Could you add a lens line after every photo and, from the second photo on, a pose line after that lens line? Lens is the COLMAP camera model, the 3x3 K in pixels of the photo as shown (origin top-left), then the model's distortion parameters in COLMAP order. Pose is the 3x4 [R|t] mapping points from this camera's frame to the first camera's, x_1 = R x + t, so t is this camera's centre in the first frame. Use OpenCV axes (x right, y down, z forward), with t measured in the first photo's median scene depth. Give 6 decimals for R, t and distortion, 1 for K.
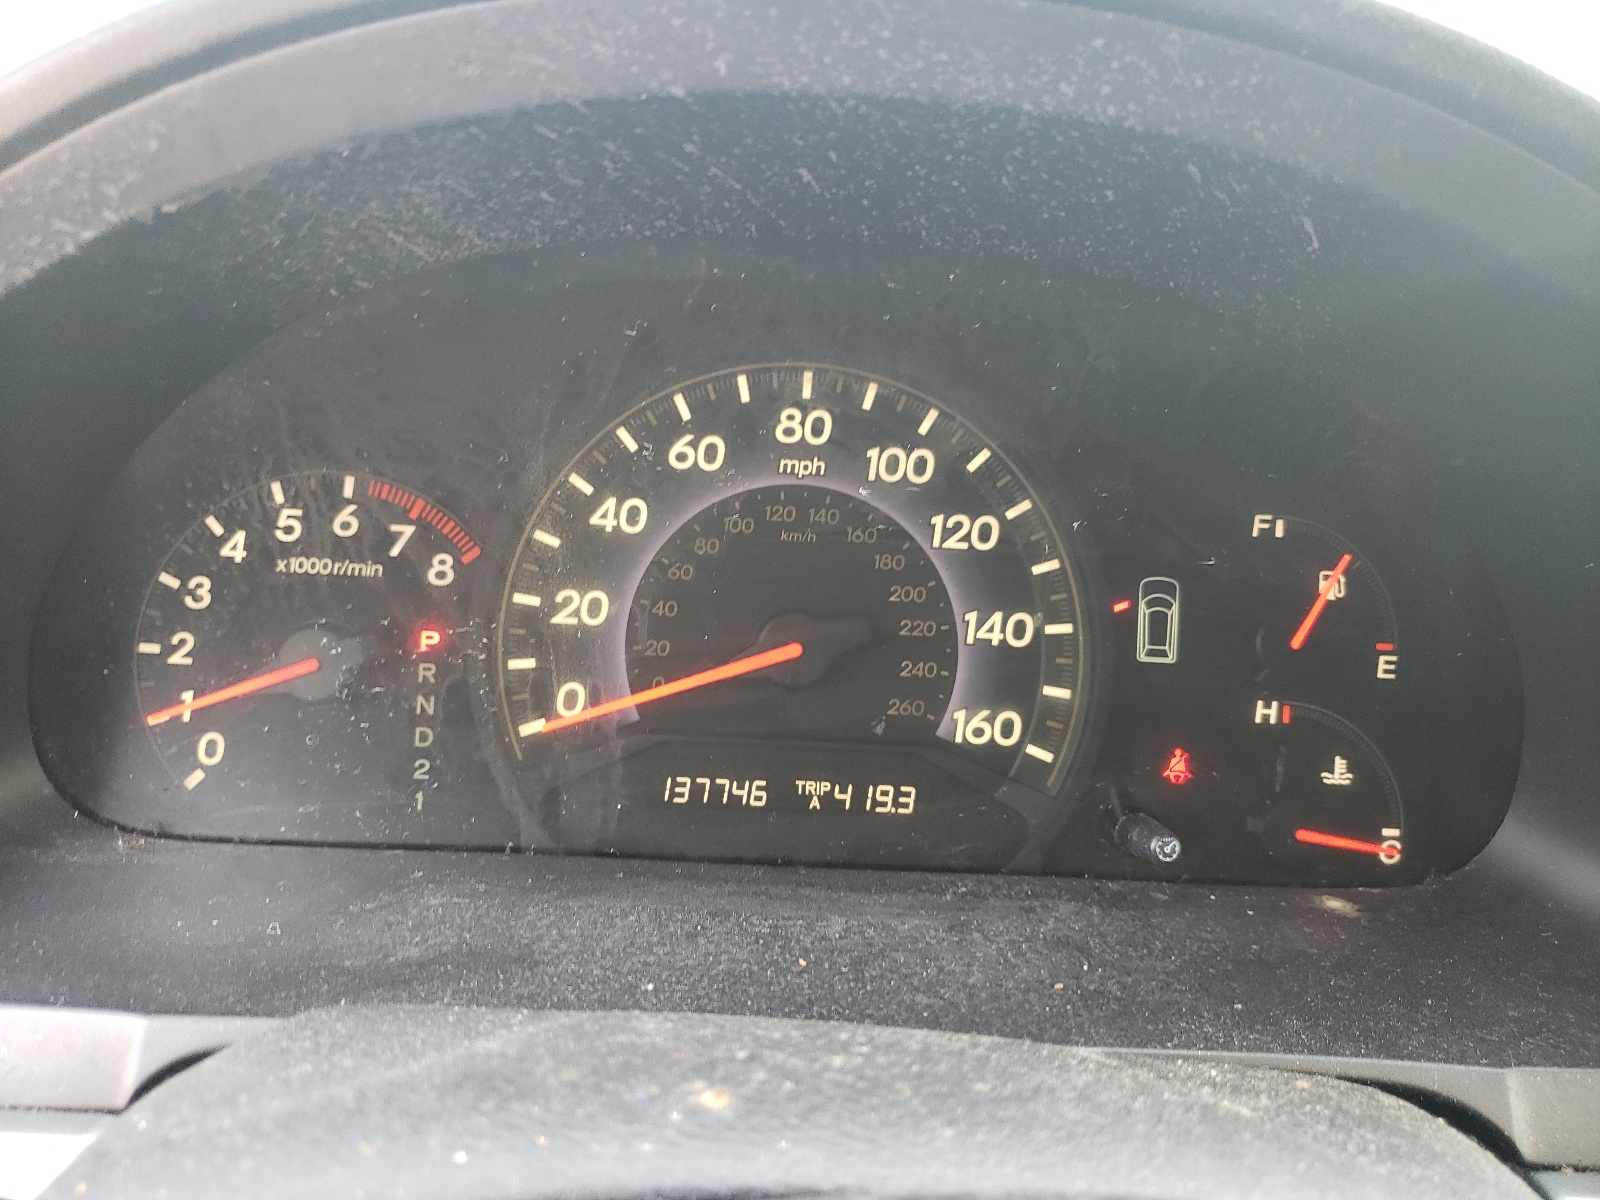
lens RADIAL K [[1207.9, 0, 799.9], [0, 1207.9, 599.4], [0, 0, 1]] dist [0.003746, 0.000565]
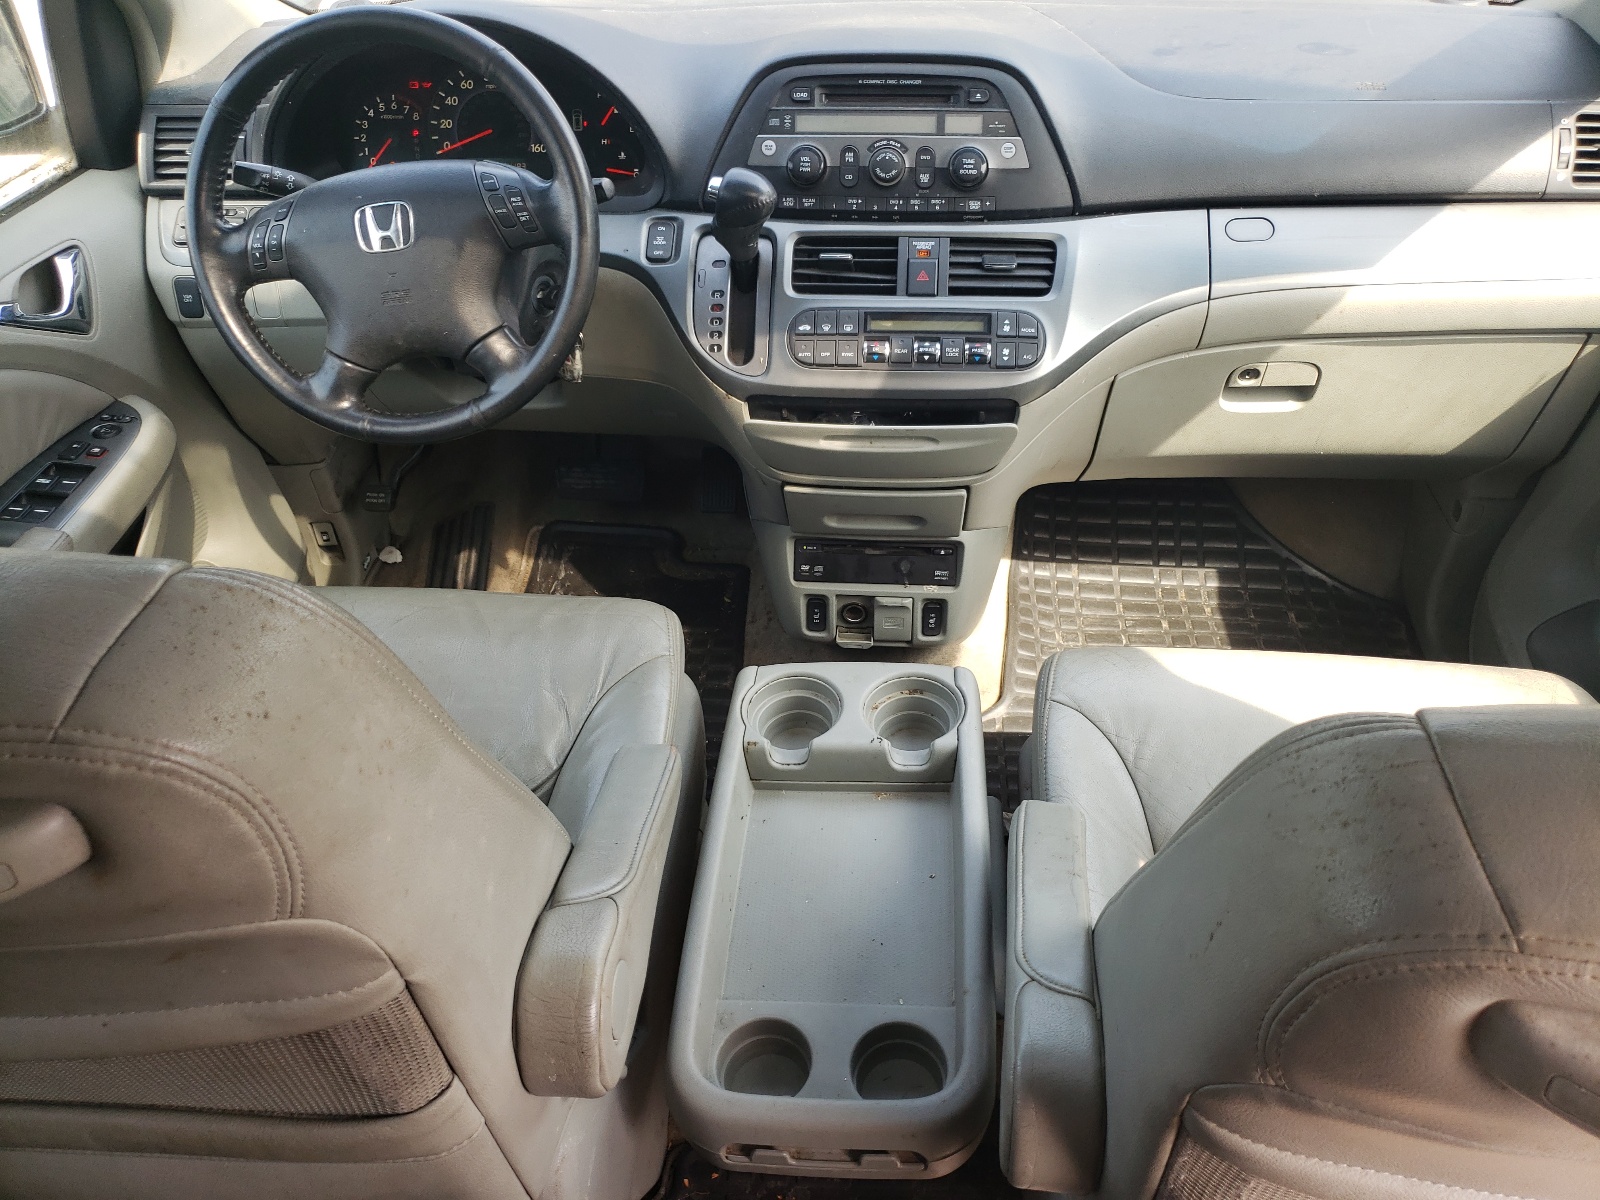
lens RADIAL K [[1207.9, 0, 800.8], [0, 1207.9, 600.9], [0, 0, 1]] dist [0.003746, 0.000565]
pose [[0.993431, -0.008023, -0.114154, 1.615660], [0.047613, 0.936073, 0.348568, 0.162464], [0.104060, -0.351714, 0.930306, -3.645346]]
